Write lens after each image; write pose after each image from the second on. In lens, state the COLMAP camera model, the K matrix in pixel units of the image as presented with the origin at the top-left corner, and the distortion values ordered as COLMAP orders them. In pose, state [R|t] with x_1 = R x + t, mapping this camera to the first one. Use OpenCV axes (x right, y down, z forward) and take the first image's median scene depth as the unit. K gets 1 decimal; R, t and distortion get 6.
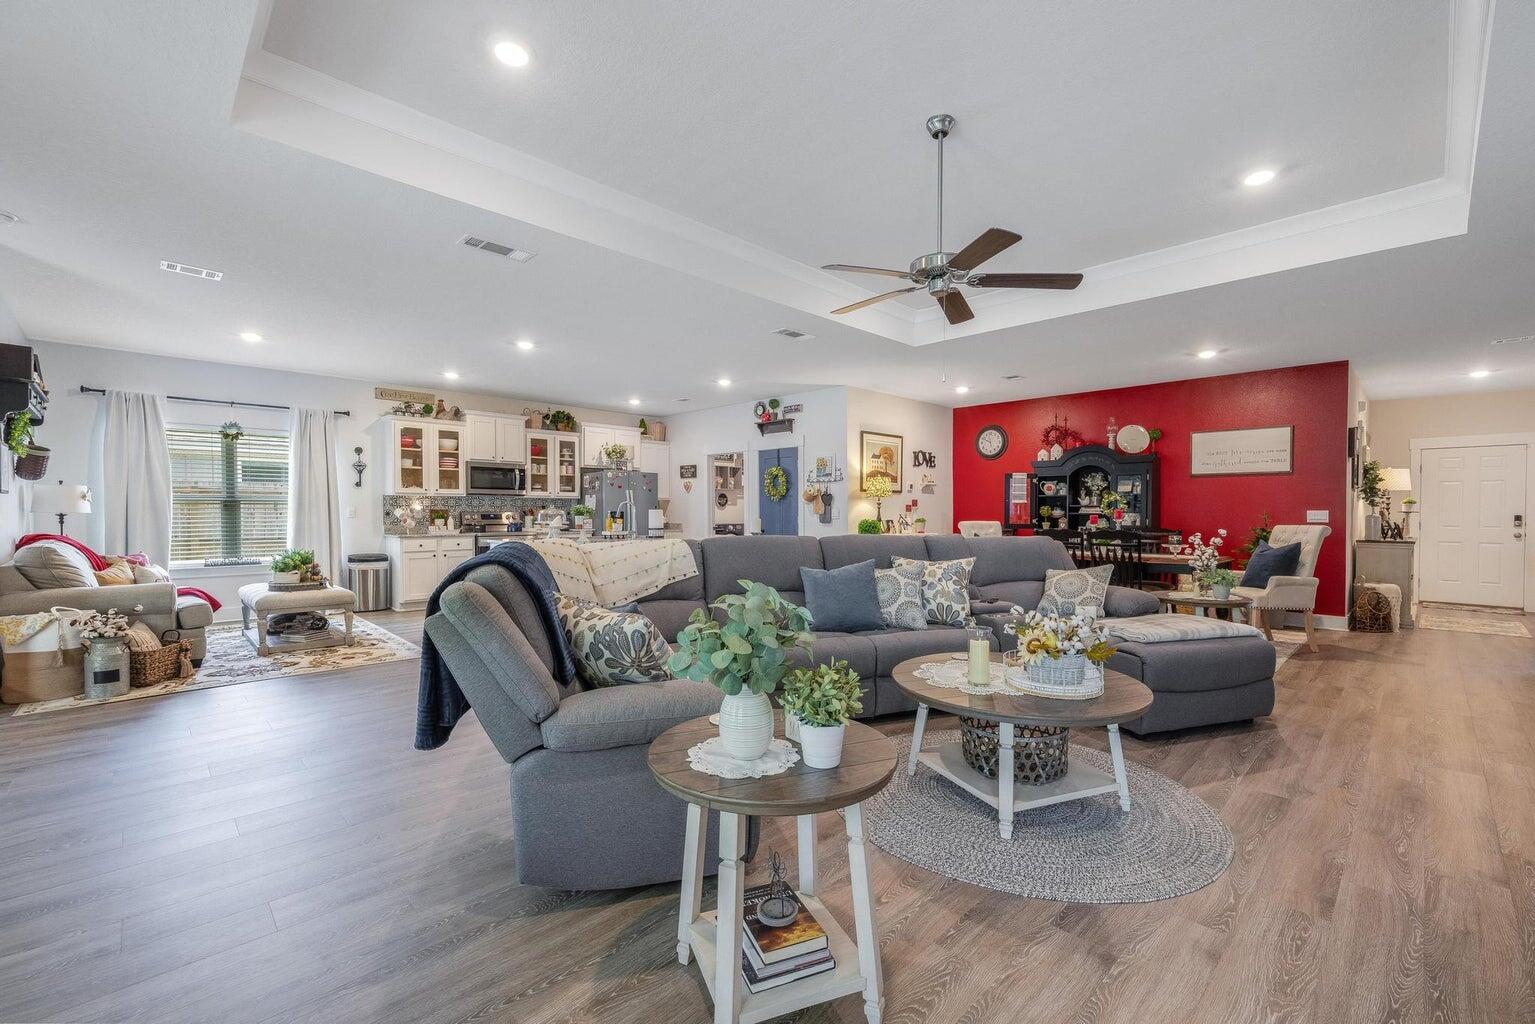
lens RADIAL K [[662.1, 0, 771.5], [0, 662.1, 515.5], [0, 0, 1]] dist [0.022596, -0.000137]
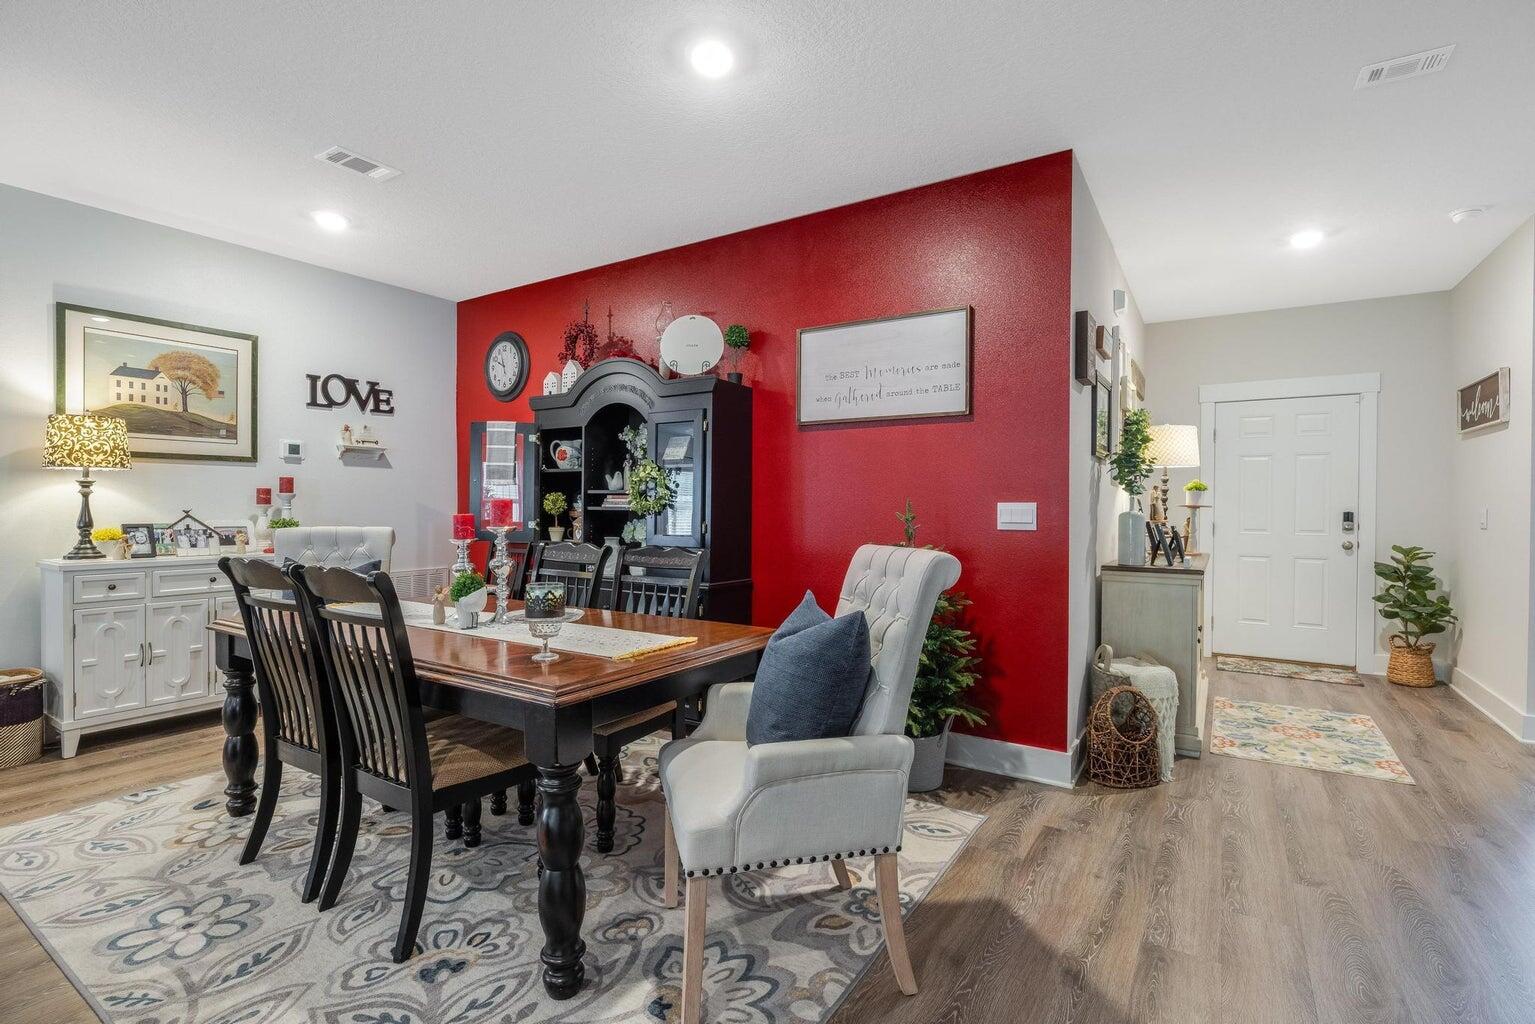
lens RADIAL K [[705.9, 0, 774.2], [0, 705.9, 508.1], [0, 0, 1]] dist [-0.001367, -0.000083]
pose [[0.979325, 0.001025, 0.202293, 0.479502], [-0.000835, 0.999999, -0.001028, -0.002780], [-0.202294, 0.000838, 0.979325, 0.496055]]
